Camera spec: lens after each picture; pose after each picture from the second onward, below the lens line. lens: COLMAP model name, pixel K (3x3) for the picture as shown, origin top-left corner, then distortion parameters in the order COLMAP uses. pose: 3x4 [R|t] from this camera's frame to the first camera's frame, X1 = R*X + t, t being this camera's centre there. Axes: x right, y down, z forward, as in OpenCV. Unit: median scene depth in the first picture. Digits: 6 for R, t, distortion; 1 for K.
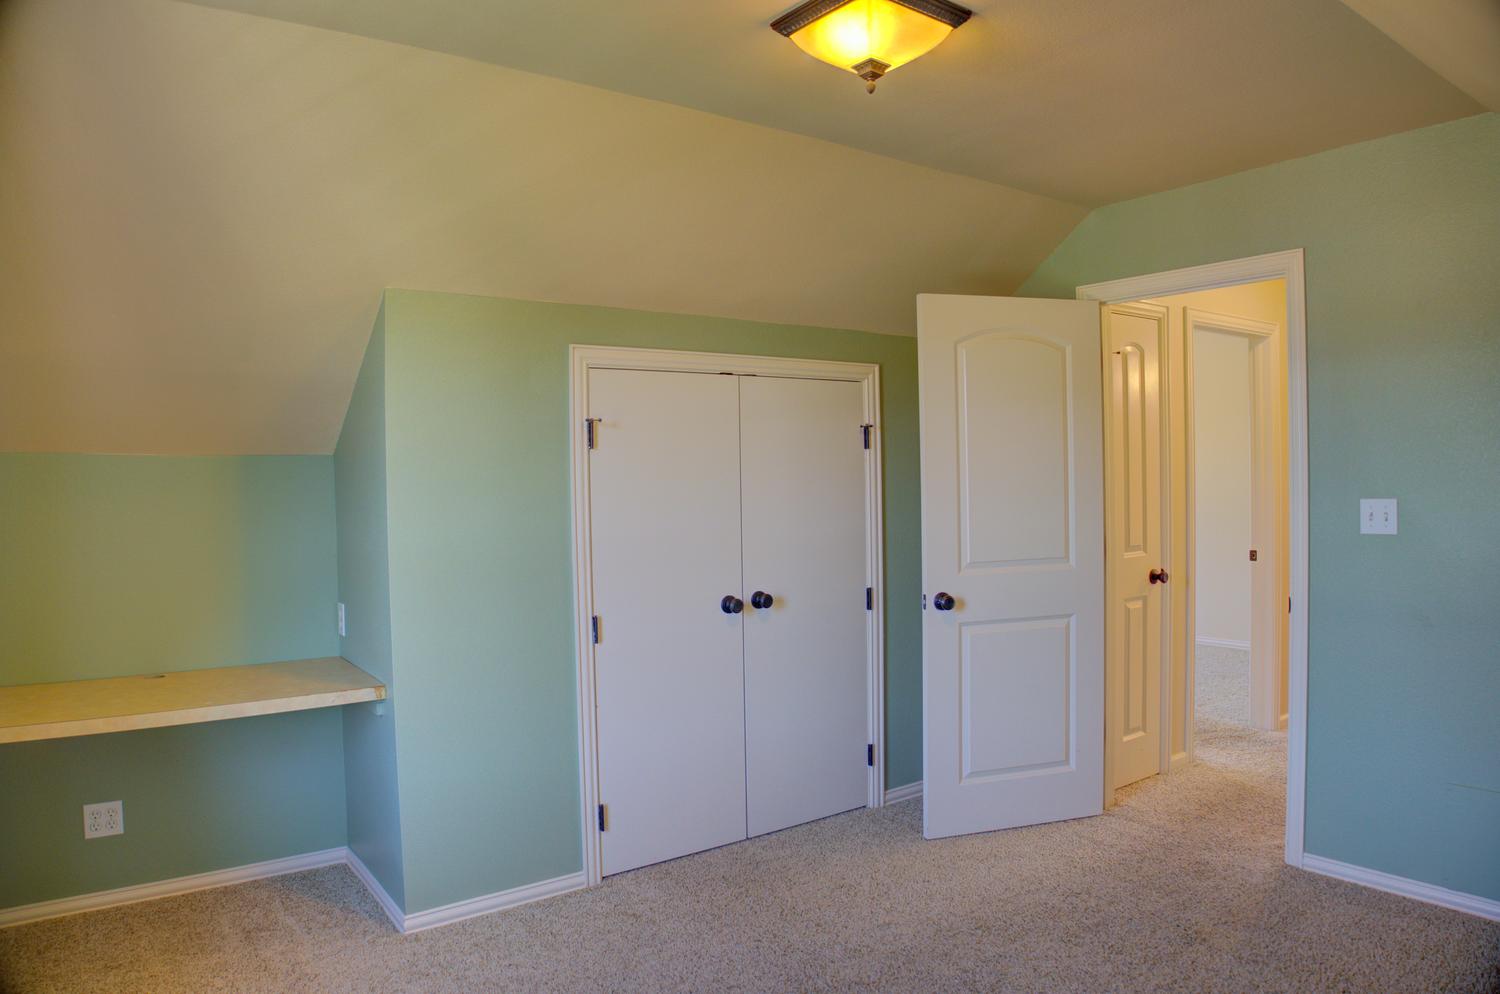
lens RADIAL K [[1009.4, 0, 750.0], [0, 1009.4, 497.0], [0, 0, 1]] dist [-0.165102, 0.064688]
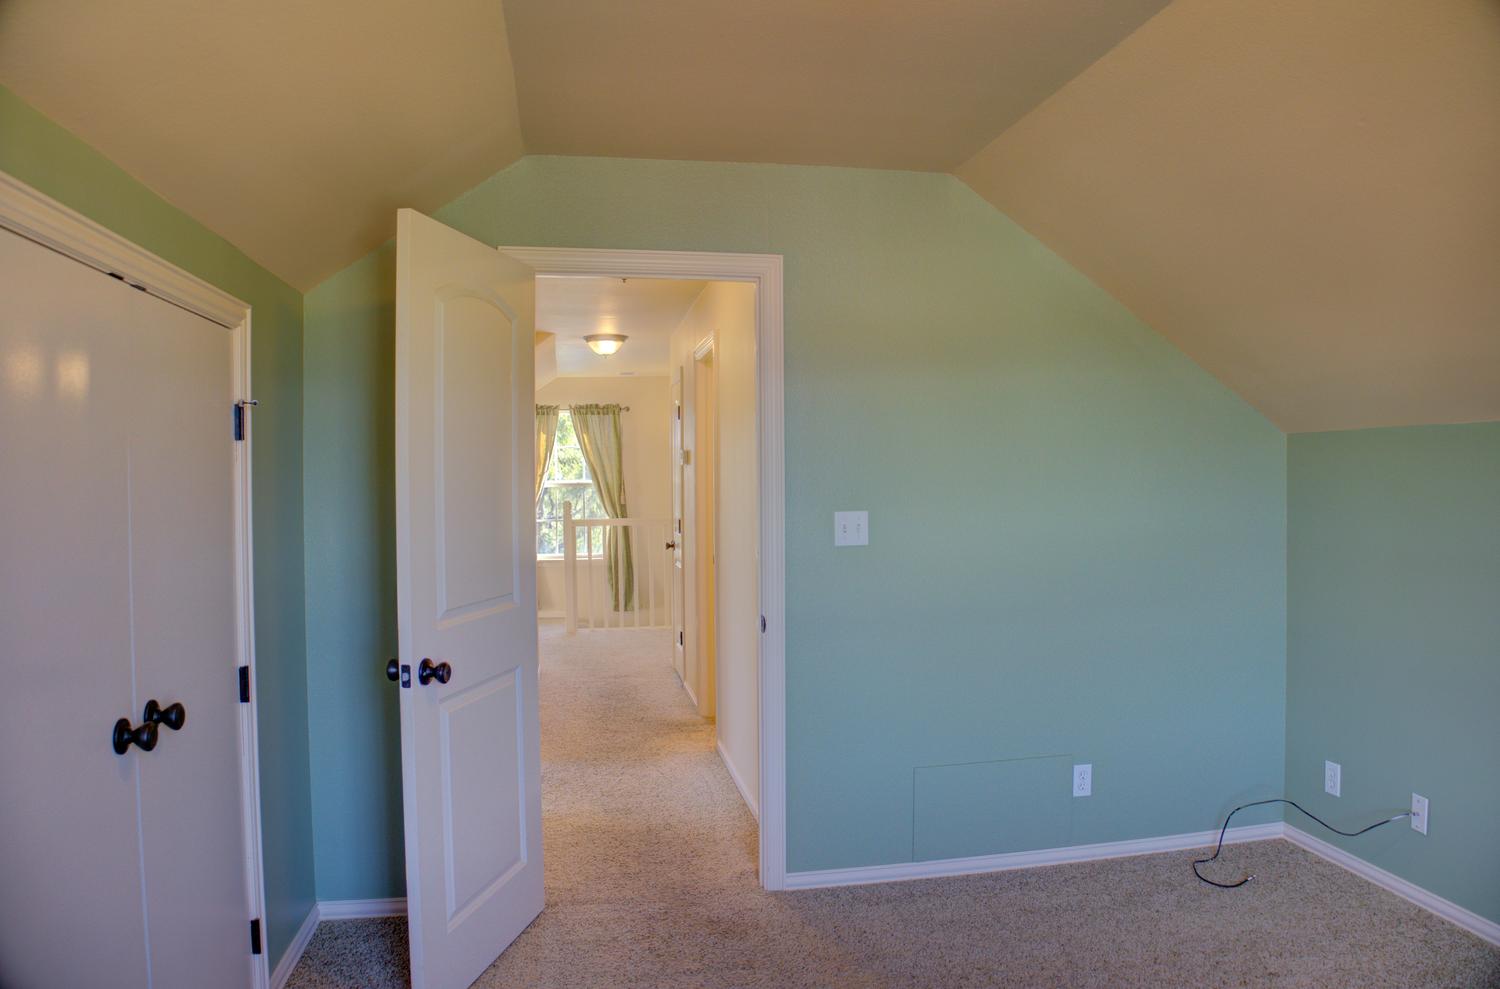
lens RADIAL K [[1024.0, 0, 750.0], [0, 1024.0, 494.5], [0, 0, 1]] dist [-0.135462, 0.030304]
pose [[0.422695, 0.003319, 0.906266, -0.371309], [0.012506, 0.999877, -0.009494, -0.006620], [-0.906186, 0.015347, 0.422601, 0.583314]]
